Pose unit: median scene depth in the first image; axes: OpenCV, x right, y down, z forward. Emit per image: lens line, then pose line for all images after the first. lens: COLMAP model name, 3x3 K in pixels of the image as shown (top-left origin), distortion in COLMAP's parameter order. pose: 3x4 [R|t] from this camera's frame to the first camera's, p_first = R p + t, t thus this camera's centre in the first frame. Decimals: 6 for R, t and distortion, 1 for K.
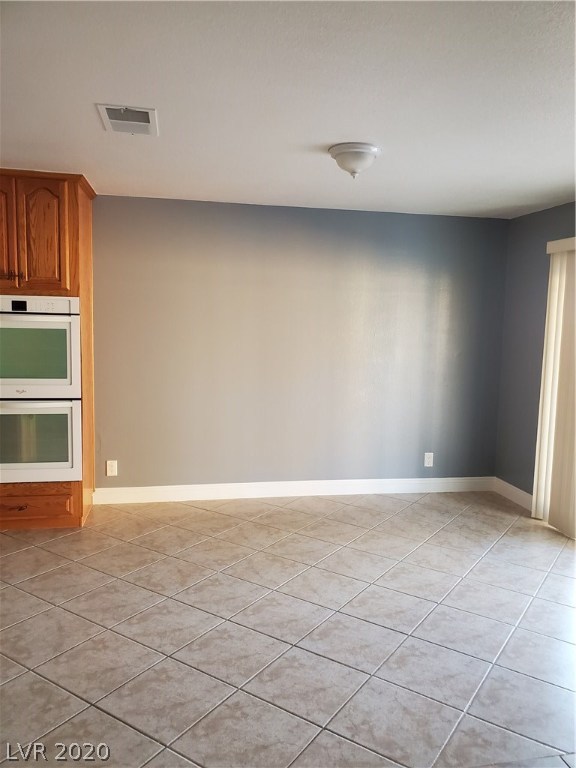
lens RADIAL K [[601.3, 0, 296.3], [0, 601.3, 375.9], [0, 0, 1]] dist [0.033858, 0.002203]
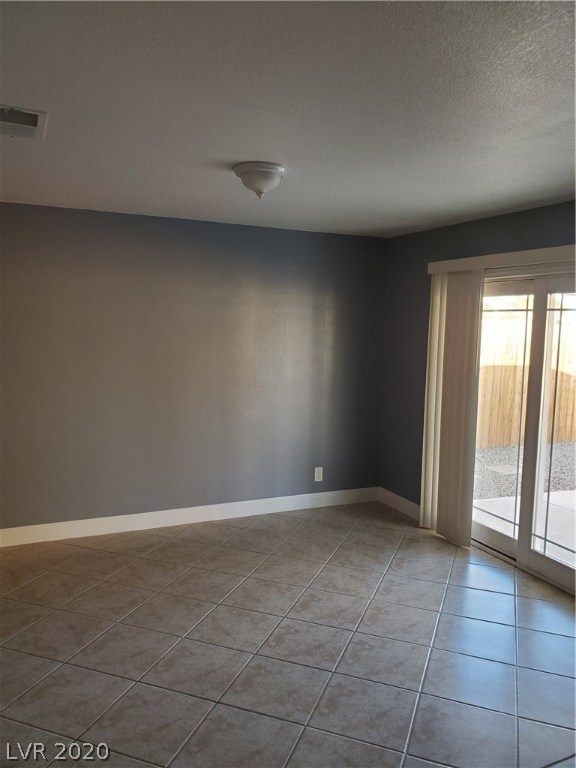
lens RADIAL K [[601.3, 0, 289.8], [0, 601.3, 372.0], [0, 0, 1]] dist [0.033858, 0.002203]
pose [[0.973398, -0.021220, 0.228135, -0.075692], [0.023349, 0.999705, -0.006636, -0.038897], [-0.227927, 0.011786, 0.973607, 0.051739]]
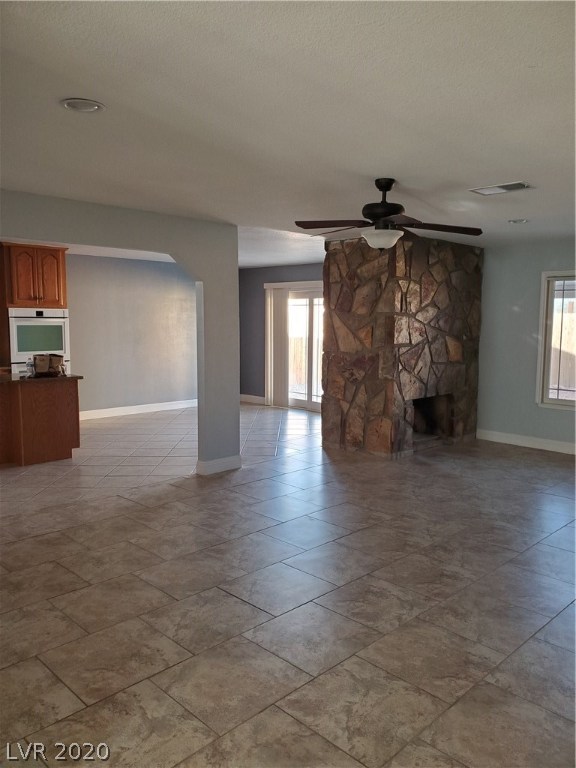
lens RADIAL K [[601.3, 0, 309.1], [0, 601.3, 388.0], [0, 0, 1]] dist [0.033858, 0.002203]
pose [[0.821402, -0.082135, 0.564404, -0.950587], [0.067335, 0.996621, 0.047039, 0.098370], [-0.566361, -0.000634, 0.824157, -1.214880]]
